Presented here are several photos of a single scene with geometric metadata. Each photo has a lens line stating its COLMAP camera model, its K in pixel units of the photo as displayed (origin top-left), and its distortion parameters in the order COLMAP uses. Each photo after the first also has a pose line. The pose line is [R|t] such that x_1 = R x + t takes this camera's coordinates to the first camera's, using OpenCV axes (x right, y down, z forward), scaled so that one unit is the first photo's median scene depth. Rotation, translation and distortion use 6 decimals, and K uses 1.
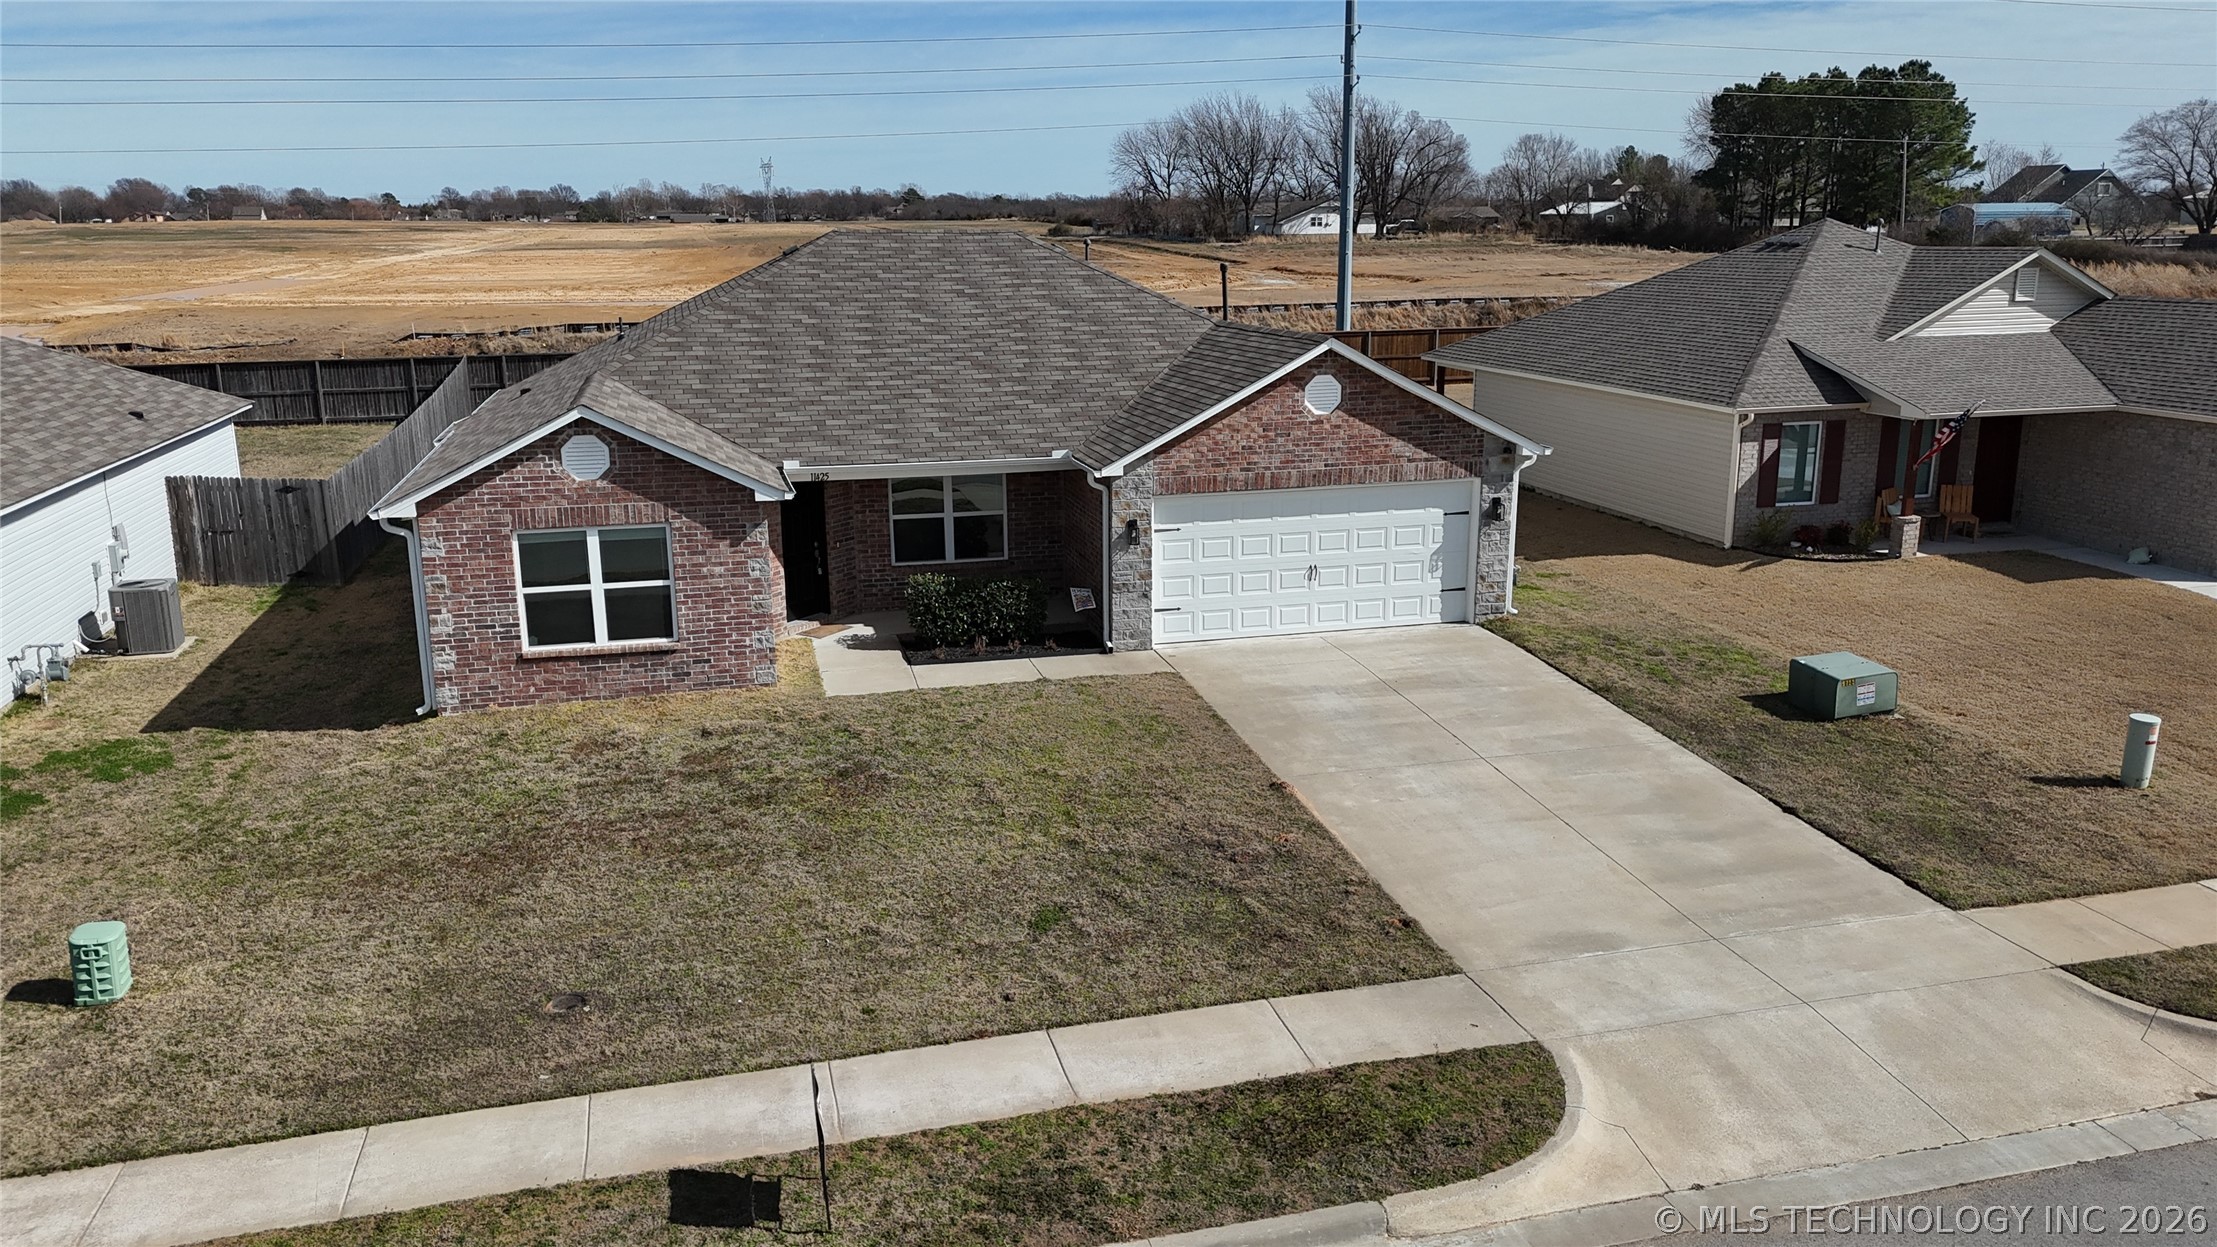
lens RADIAL K [[1634.1, 0, 1126.4], [0, 1634.1, 620.1], [0, 0, 1]] dist [0.085836, -0.106322]
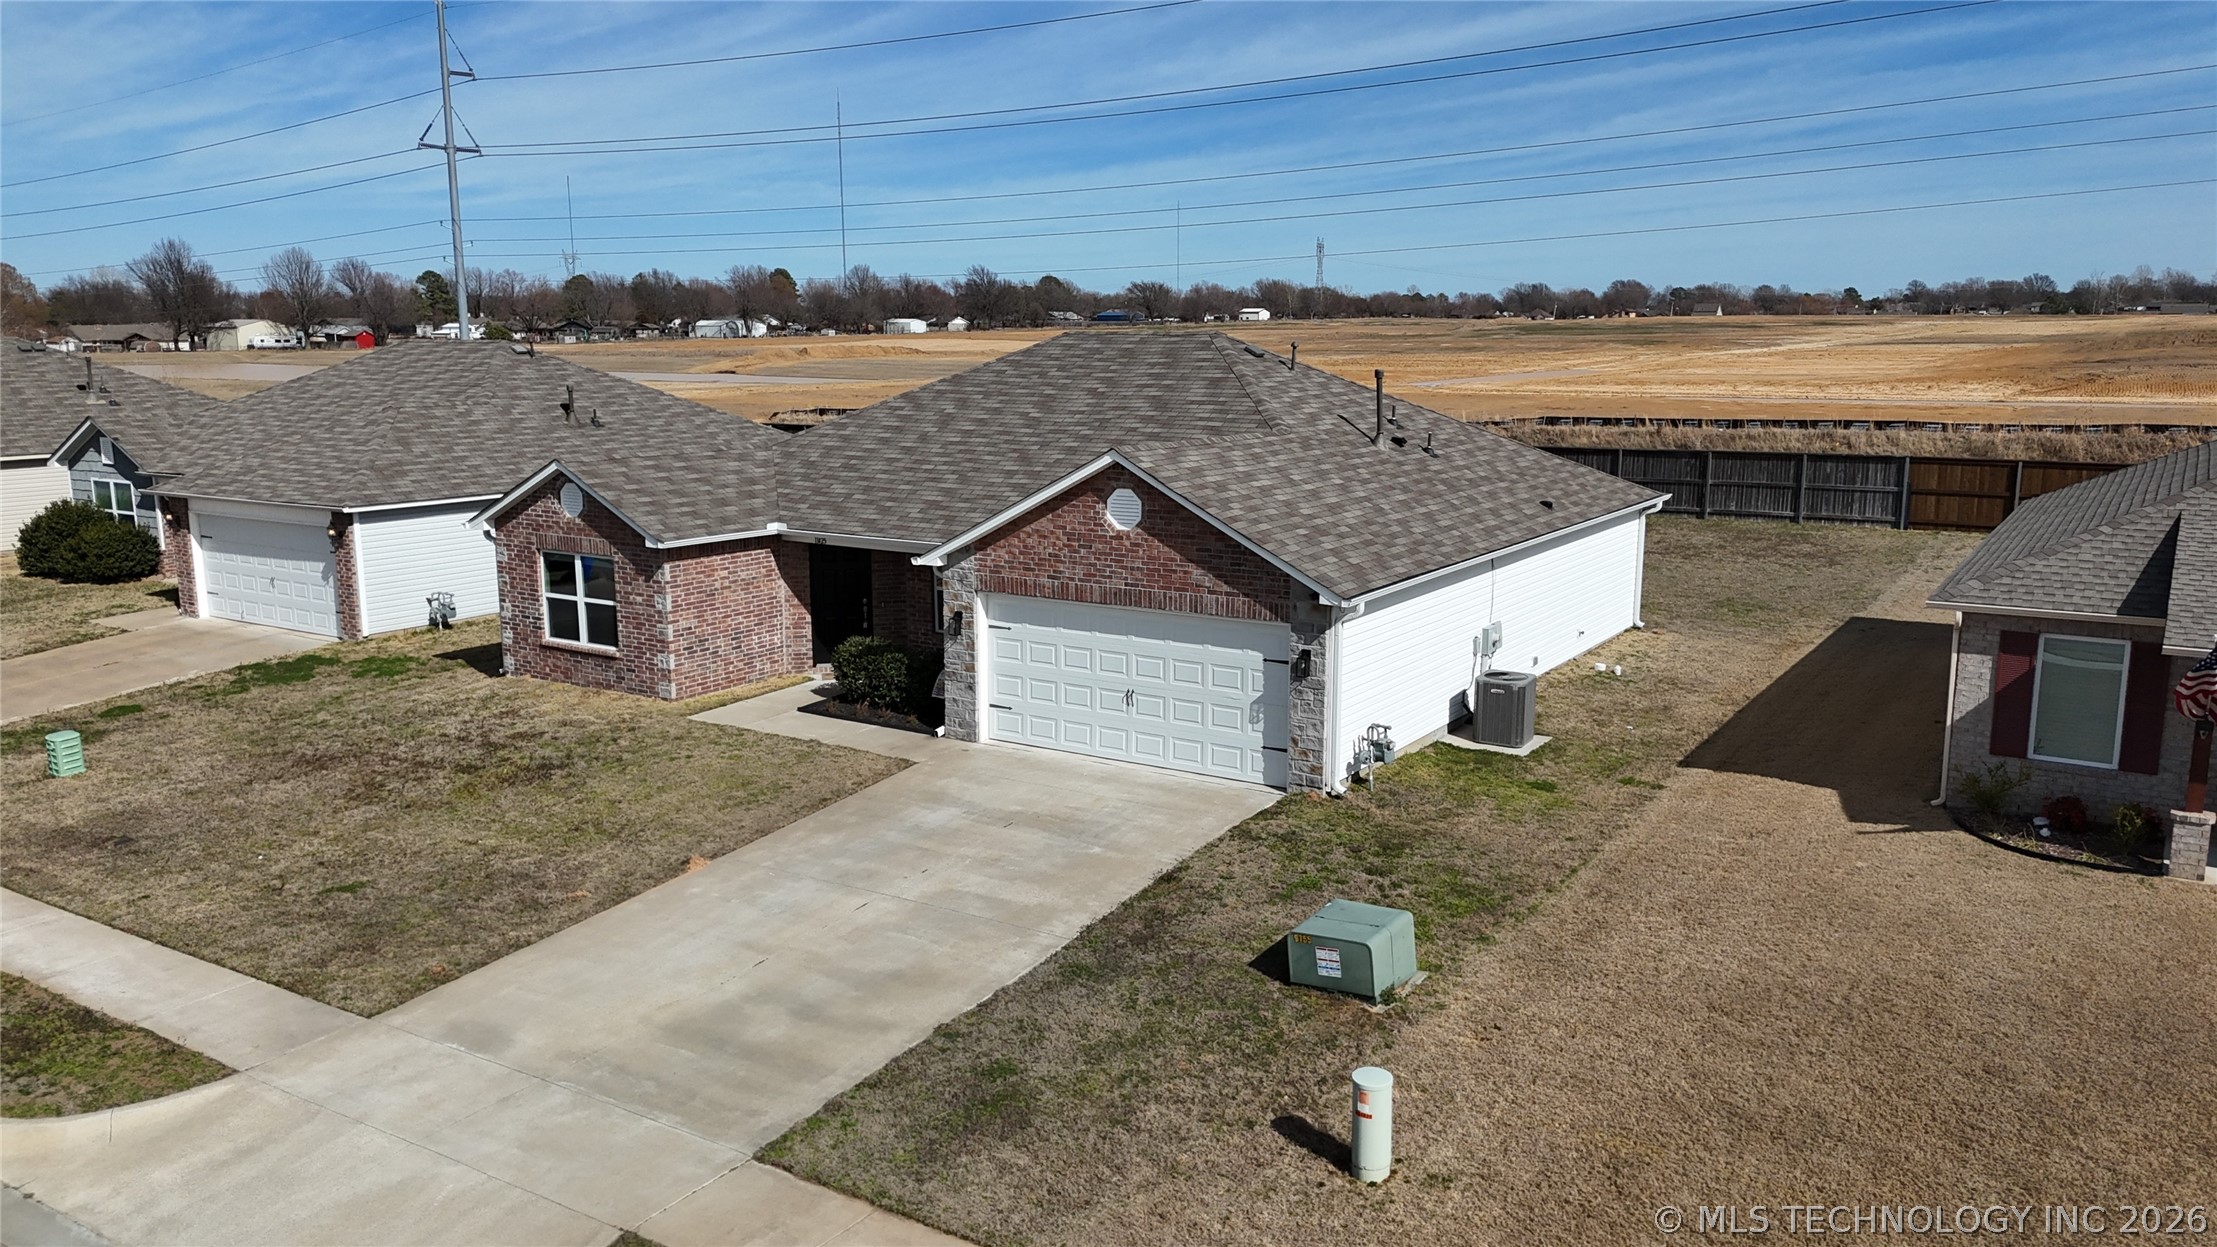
lens RADIAL K [[1634.1, 0, 1126.4], [0, 1634.1, 620.1], [0, 0, 1]] dist [0.085836, -0.106322]
pose [[0.672462, 0.137208, -0.727303, 0.917148], [-0.176294, 0.984077, 0.022648, -0.109265], [0.718830, 0.112989, 0.685943, 0.415295]]
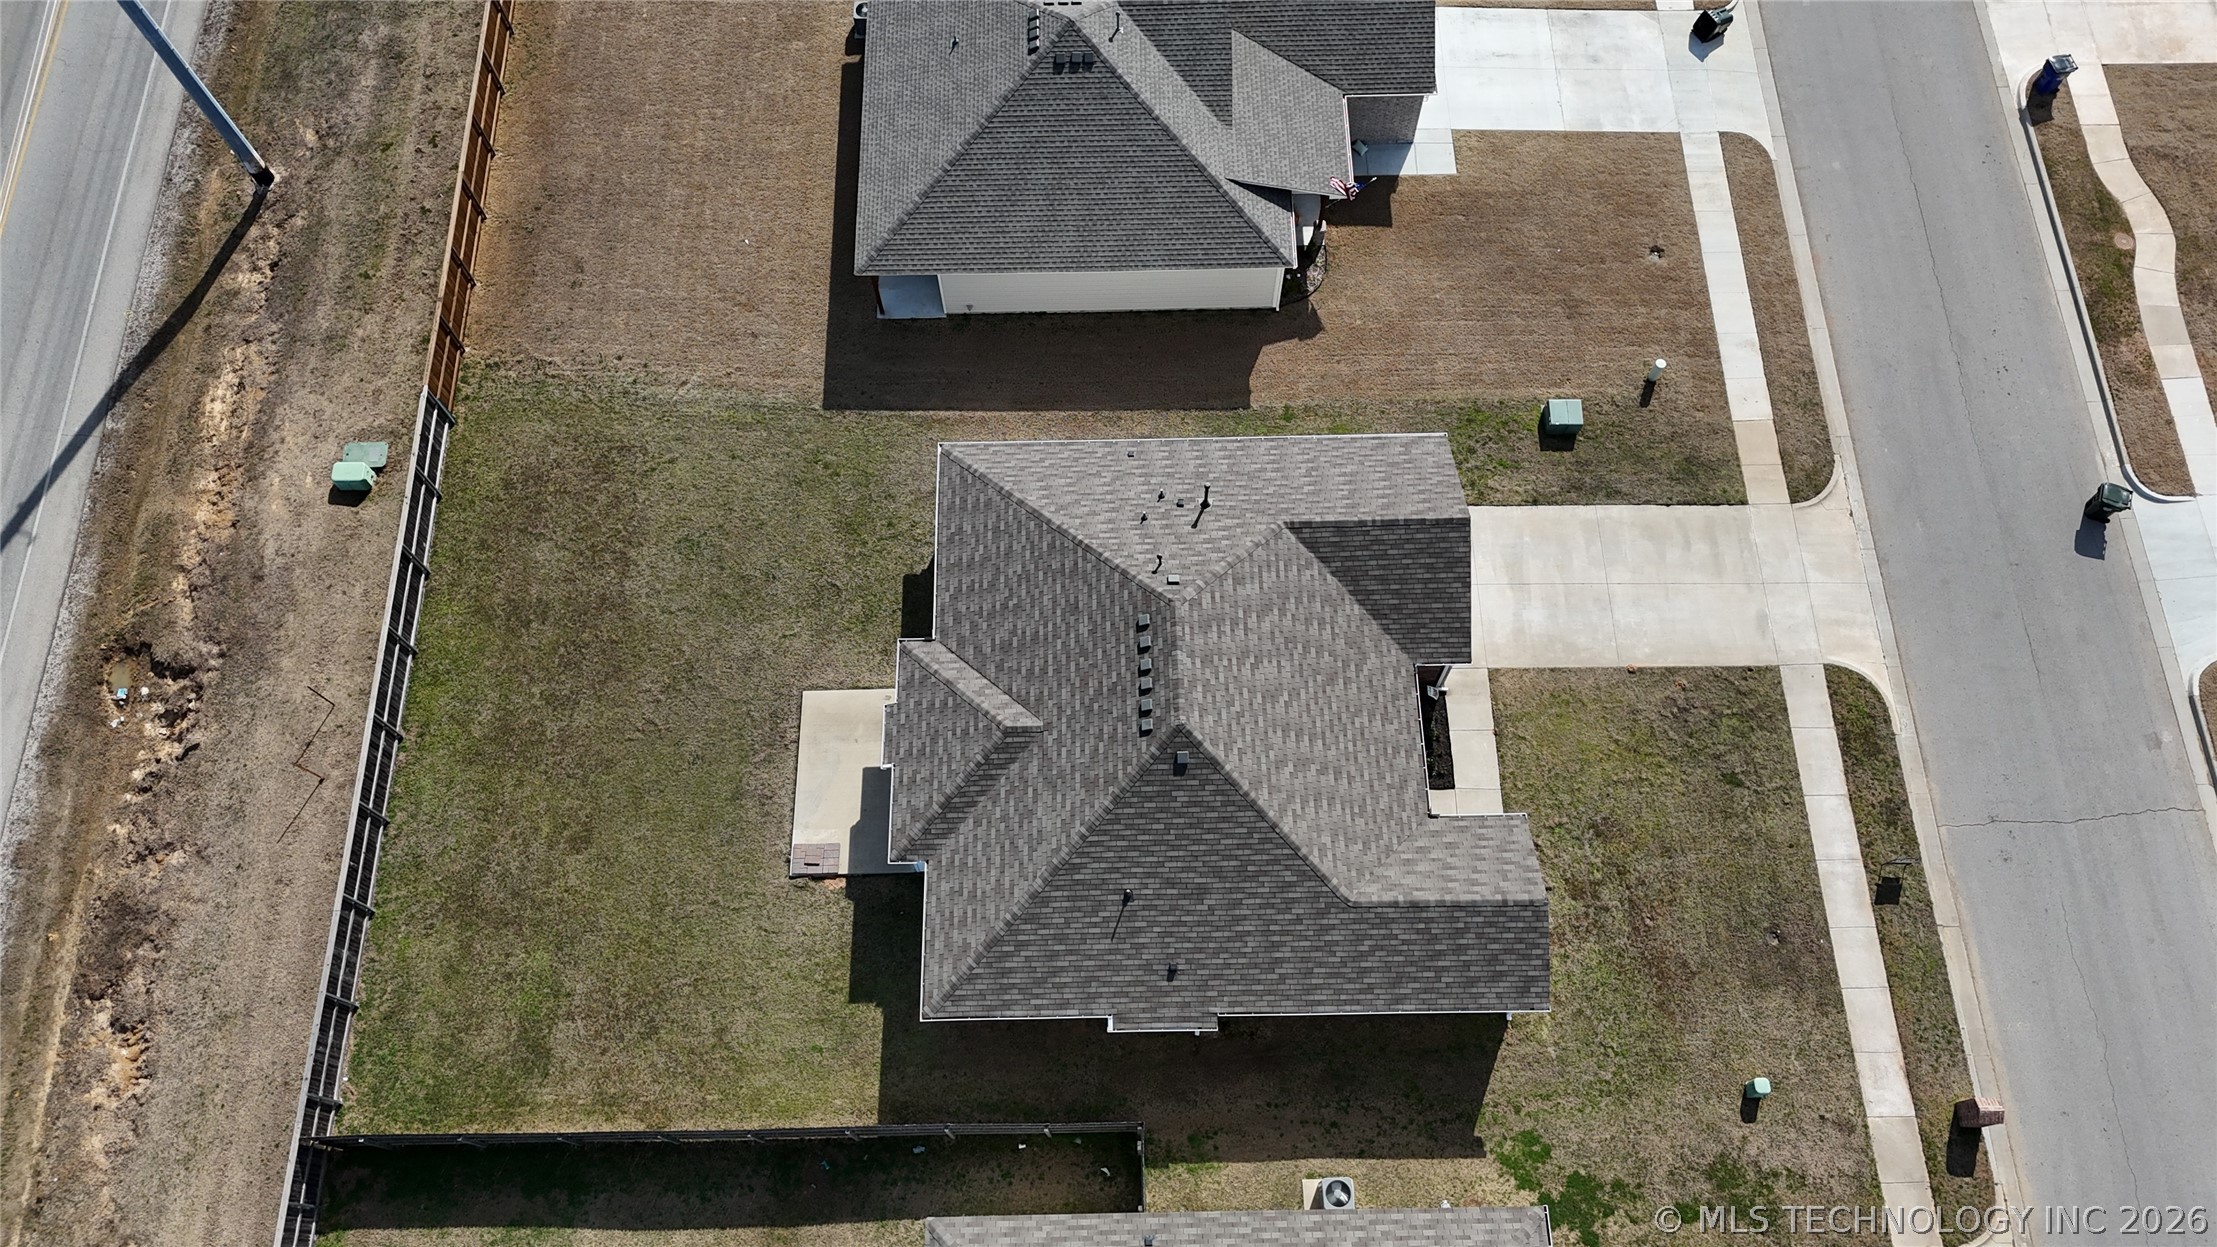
lens RADIAL K [[1653.9, 0, 1142.5], [0, 1653.9, 594.5], [0, 0, 1]] dist [0.038159, 0.002363]
pose [[0.239145, -0.883985, 0.401722, -0.891793], [0.228818, 0.453381, 0.861445, -2.054076], [-0.943638, -0.114089, 0.310695, 0.836277]]
